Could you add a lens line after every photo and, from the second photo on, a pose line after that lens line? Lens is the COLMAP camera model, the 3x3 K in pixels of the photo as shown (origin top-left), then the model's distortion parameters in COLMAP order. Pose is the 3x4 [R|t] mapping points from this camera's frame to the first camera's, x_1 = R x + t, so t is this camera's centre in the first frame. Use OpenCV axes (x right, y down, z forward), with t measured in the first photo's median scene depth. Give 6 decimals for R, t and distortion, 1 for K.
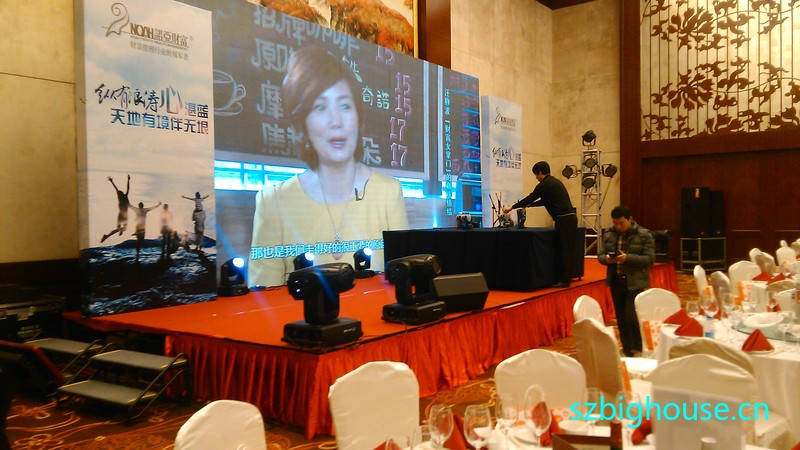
lens RADIAL K [[638.0, 0, 399.8], [0, 638.0, 235.7], [0, 0, 1]] dist [0.078287, -0.113223]
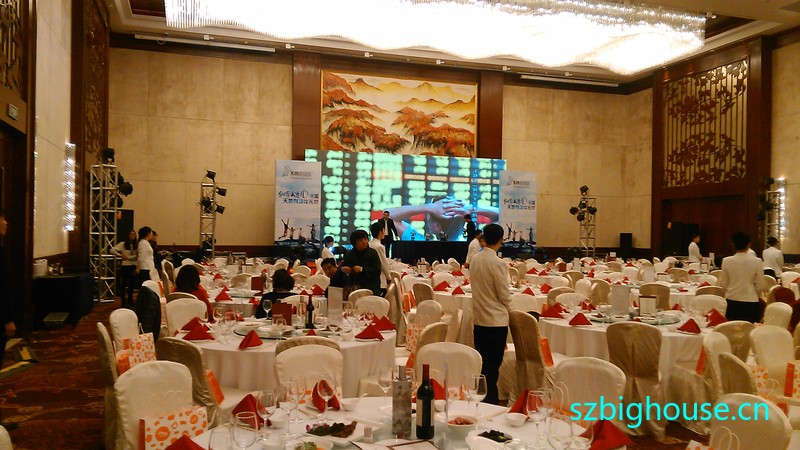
lens RADIAL K [[634.9, 0, 403.4], [0, 634.9, 229.8], [0, 0, 1]] dist [0.091424, -0.111511]
pose [[0.821665, 0.023723, -0.569477, 1.434339], [-0.042675, 0.998890, -0.019963, -0.001799], [0.568371, 0.040706, 0.821765, -0.986589]]
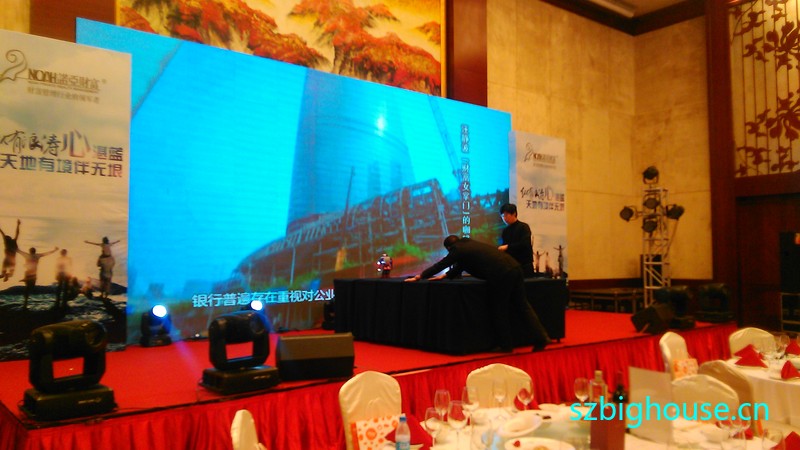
lens RADIAL K [[636.6, 0, 403.0], [0, 636.6, 227.8], [0, 0, 1]] dist [0.086386, -0.107935]
pose [[0.971623, -0.000612, -0.236533, 0.299452], [-0.018055, 0.996887, -0.076746, -0.013105], [0.235844, 0.078838, 0.968588, 0.142796]]
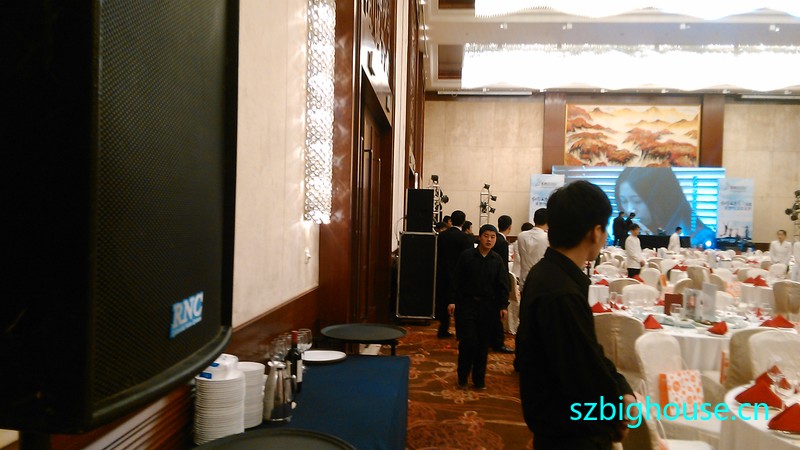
lens RADIAL K [[638.0, 0, 399.8], [0, 638.0, 235.7], [0, 0, 1]] dist [0.078287, -0.113223]
pose [[0.558330, 0.049065, -0.828167, 1.458168], [-0.059909, 0.998028, 0.018739, -0.001523], [0.827453, 0.039153, 0.560168, -1.014314]]
